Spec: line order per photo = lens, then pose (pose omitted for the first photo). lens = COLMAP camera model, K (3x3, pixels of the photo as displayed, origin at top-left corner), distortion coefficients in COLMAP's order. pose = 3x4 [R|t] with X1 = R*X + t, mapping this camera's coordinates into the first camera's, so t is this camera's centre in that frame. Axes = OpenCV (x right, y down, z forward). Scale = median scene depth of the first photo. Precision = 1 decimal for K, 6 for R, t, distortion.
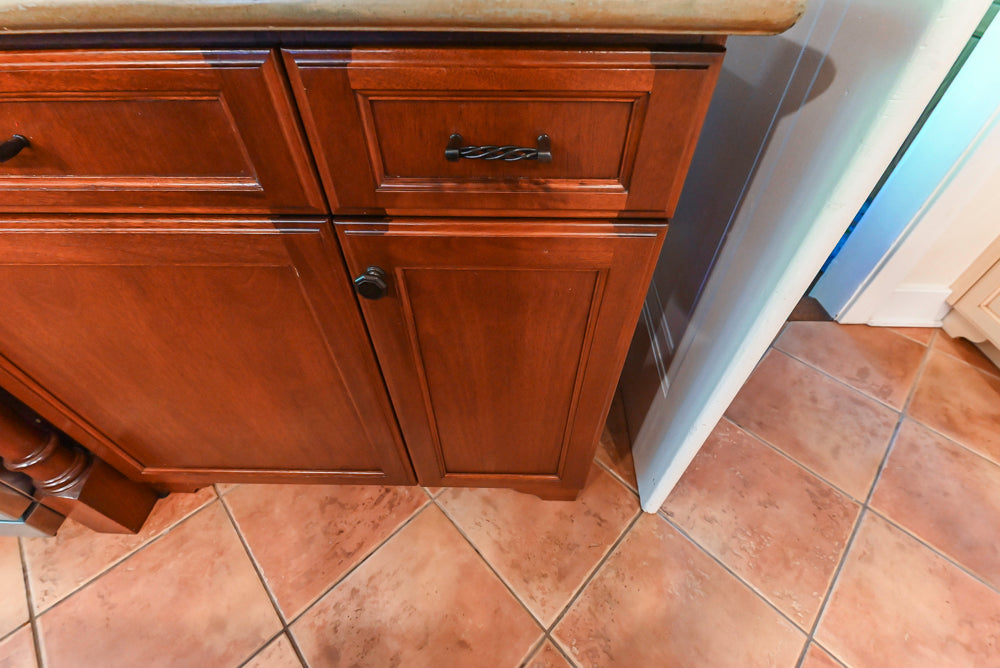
lens RADIAL K [[412.3, 0, 500.0], [0, 412.3, 334.0], [0, 0, 1]] dist [0.003136, -0.006574]
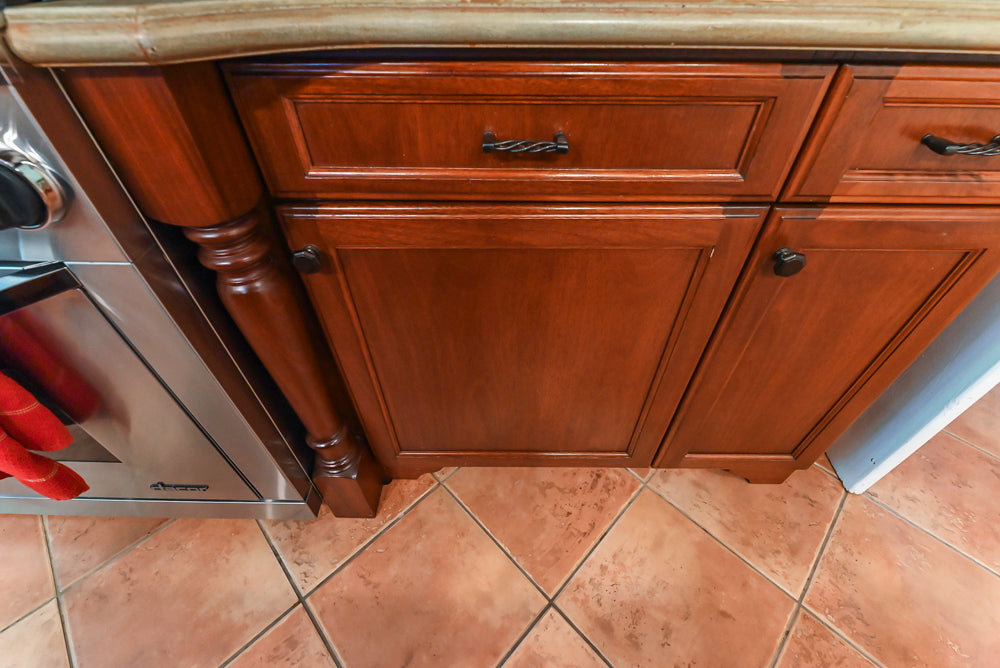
lens RADIAL K [[420.1, 0, 504.8], [0, 420.1, 330.3], [0, 0, 1]] dist [0.002810, -0.006563]
pose [[0.999961, -0.004899, 0.007361, -0.586456], [0.005159, 0.999347, -0.035756, 0.055296], [-0.007181, 0.035792, 0.999333, -0.084656]]
